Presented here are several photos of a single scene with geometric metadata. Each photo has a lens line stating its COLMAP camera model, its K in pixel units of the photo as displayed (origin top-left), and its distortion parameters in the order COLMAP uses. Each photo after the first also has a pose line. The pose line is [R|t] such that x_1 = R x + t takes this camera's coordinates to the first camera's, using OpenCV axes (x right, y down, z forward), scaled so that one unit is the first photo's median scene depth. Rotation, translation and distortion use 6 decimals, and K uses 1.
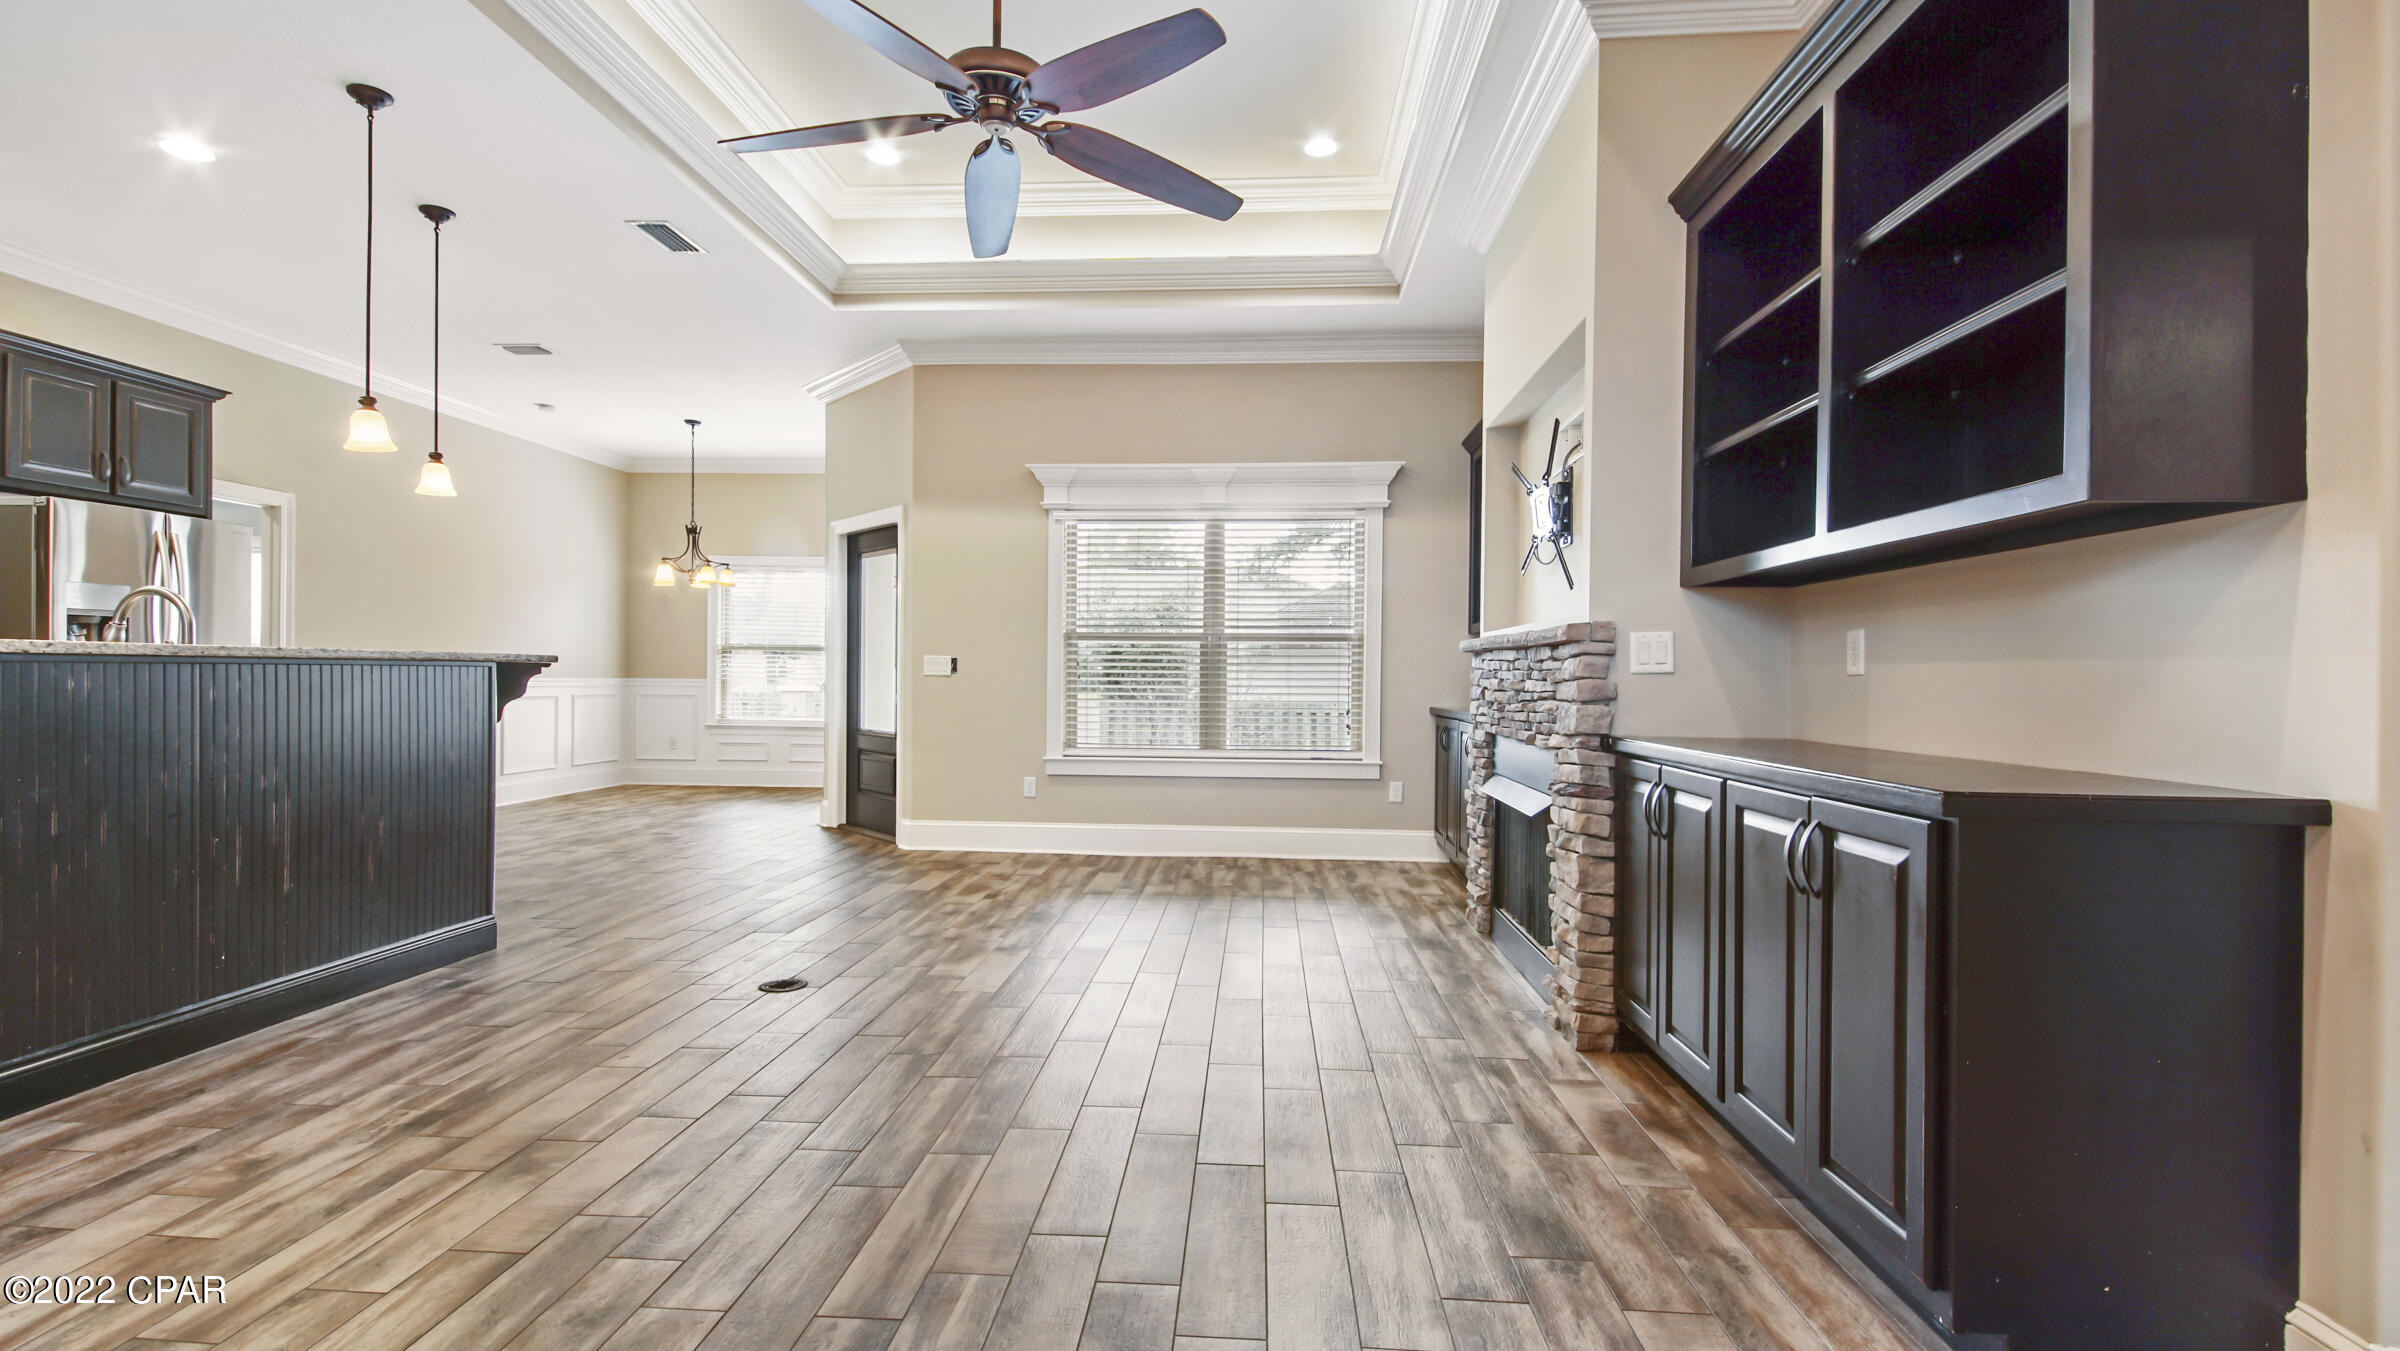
lens RADIAL K [[1075.1, 0, 1191.0], [0, 1075.1, 684.7], [0, 0, 1]] dist [0.022359, -0.012899]
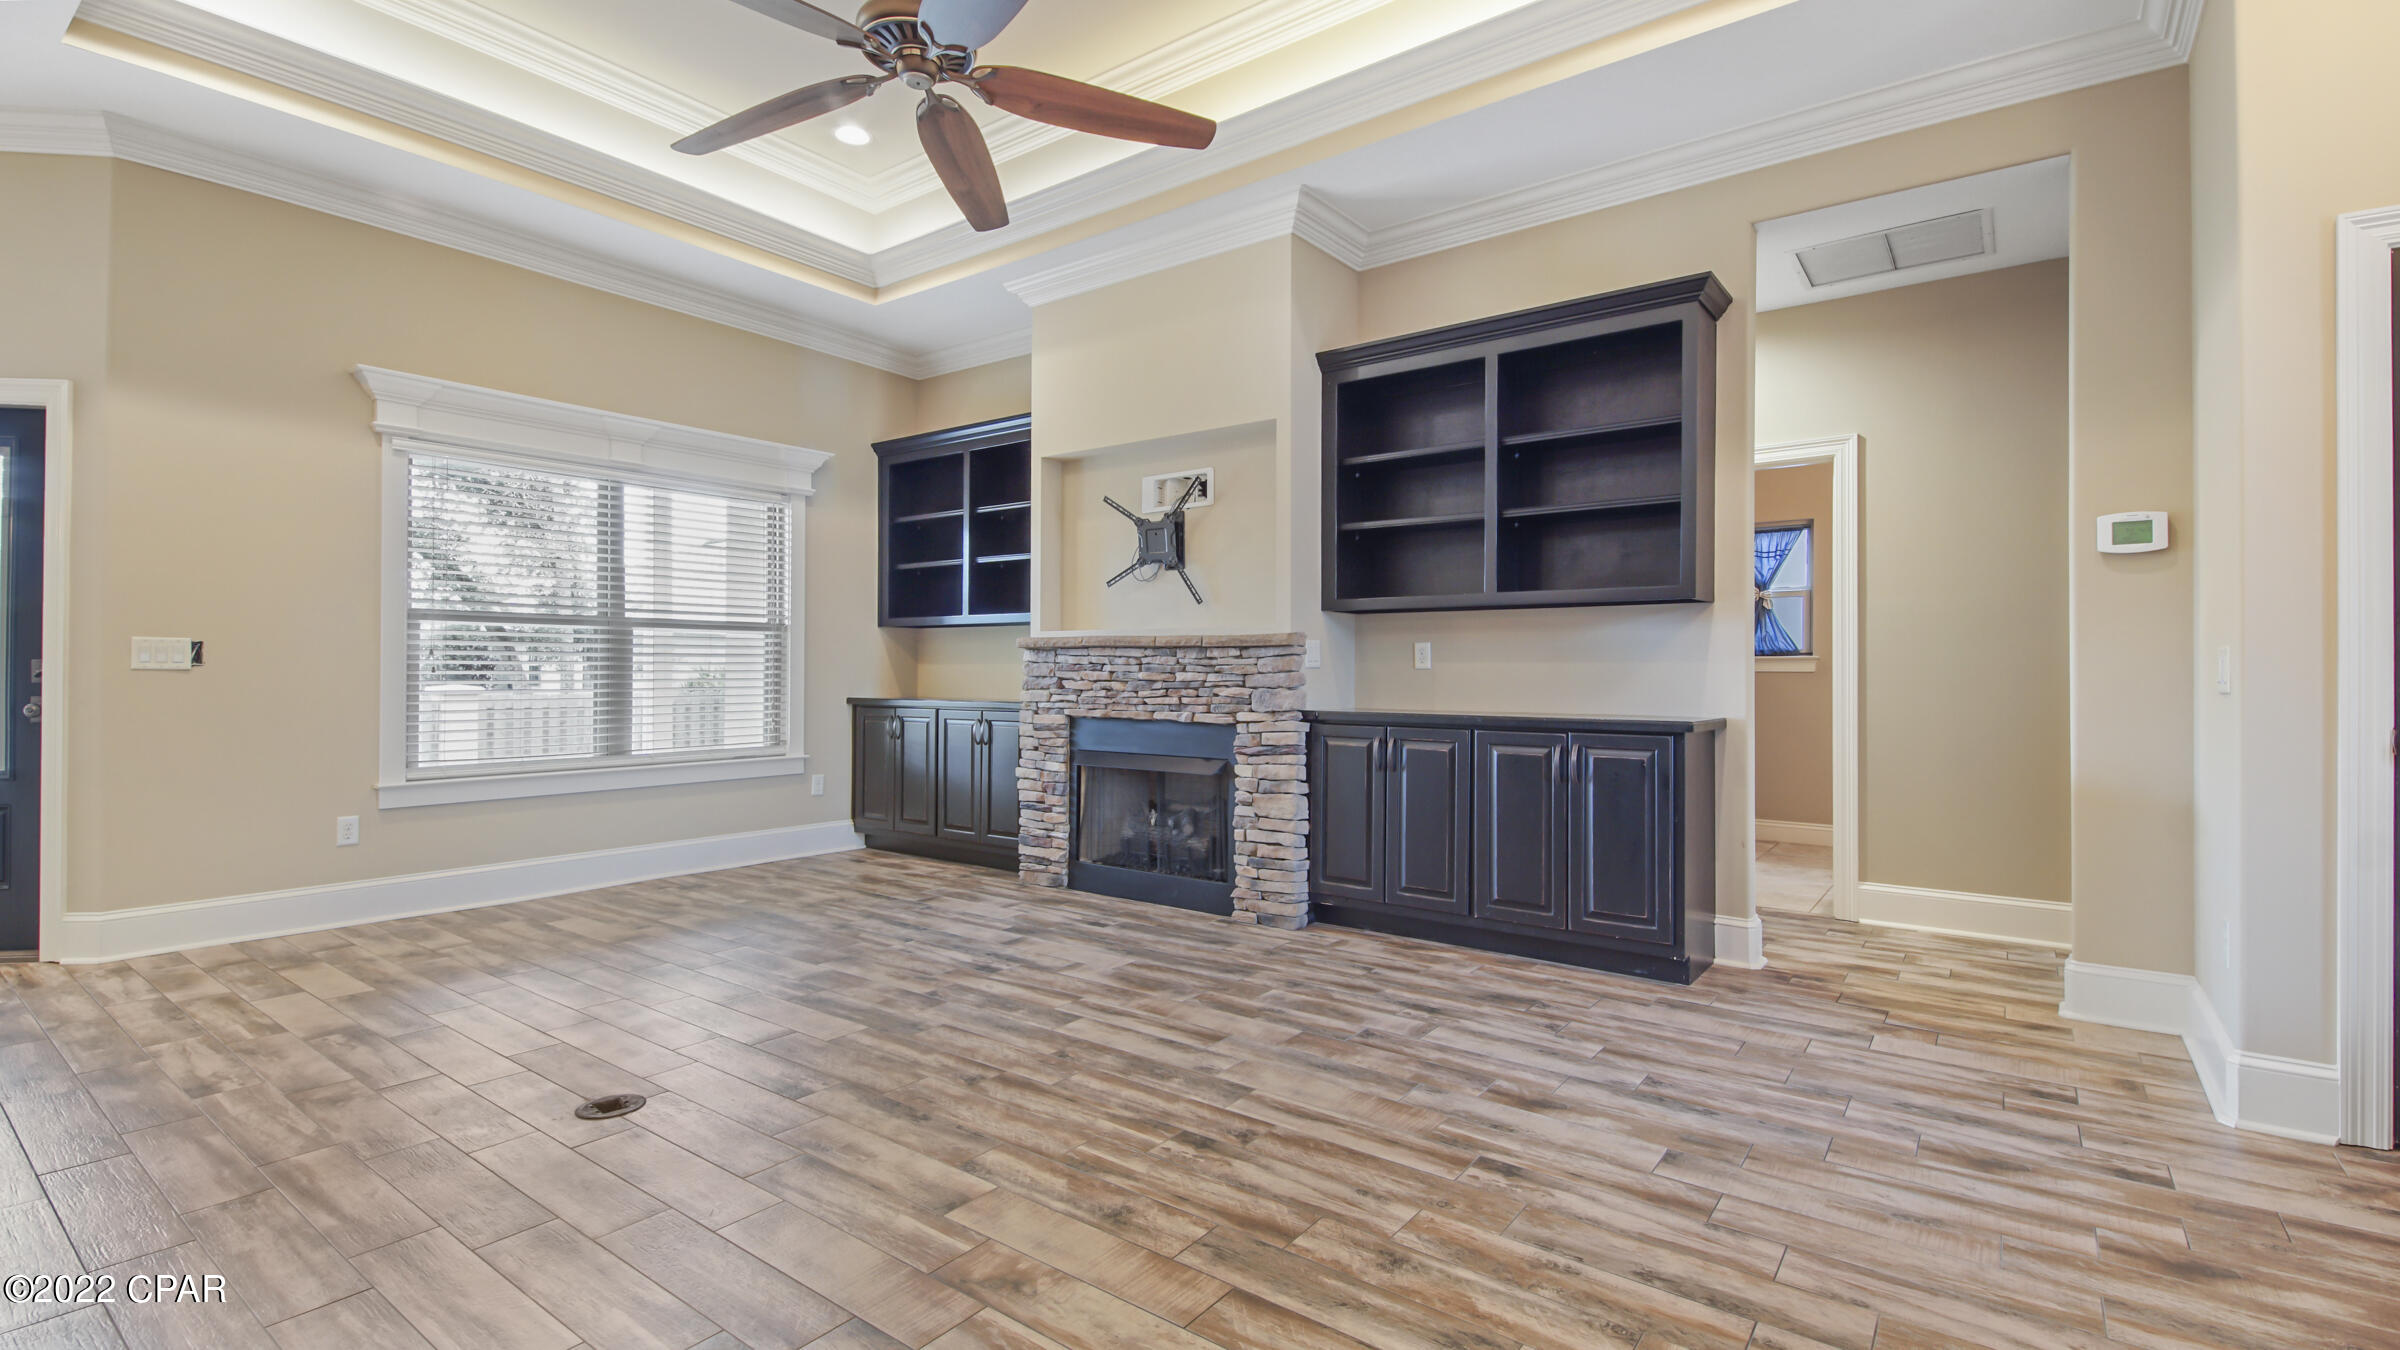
lens RADIAL K [[1075.1, 0, 1194.2], [0, 1075.1, 682.4], [0, 0, 1]] dist [0.022359, -0.012899]
pose [[0.542797, -0.017372, 0.839684, -0.618378], [0.006193, 0.999842, 0.016682, -0.011202], [-0.839841, -0.003855, 0.542819, 0.223359]]
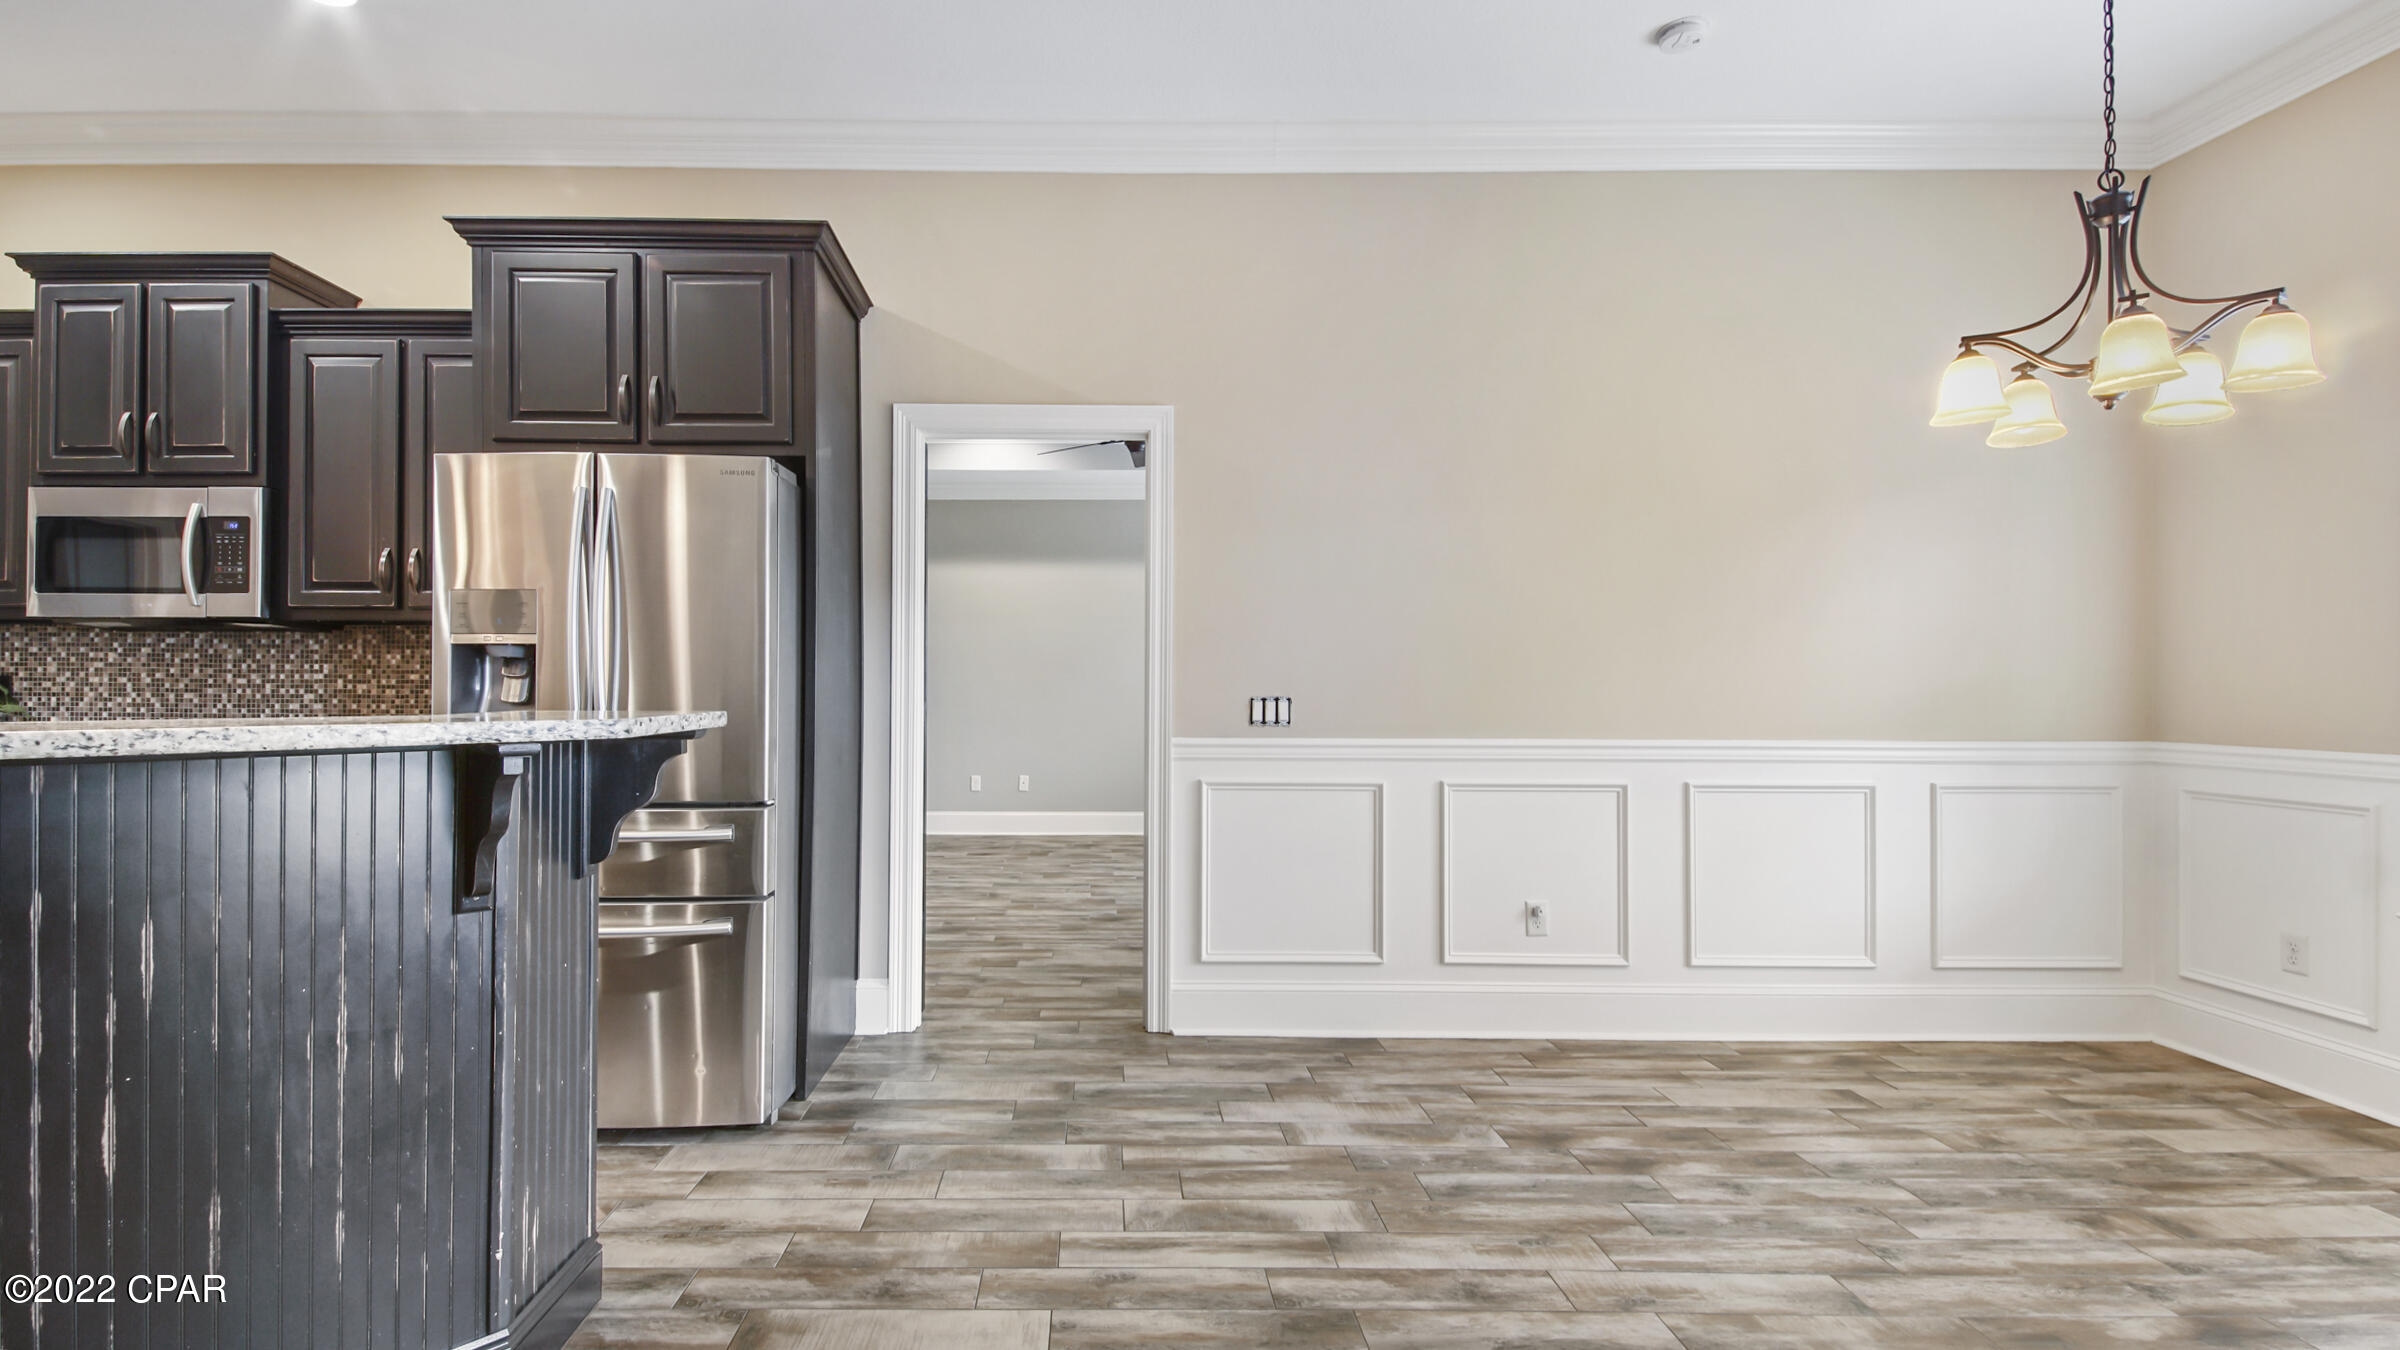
lens RADIAL K [[1075.1, 0, 1203.7], [0, 1075.1, 687.8], [0, 0, 1]] dist [0.022359, -0.012899]
pose [[0.069486, -0.010817, -0.997524, -0.392221], [-0.009752, 0.999886, -0.011522, -0.036982], [0.997535, 0.010528, 0.069372, 1.409412]]
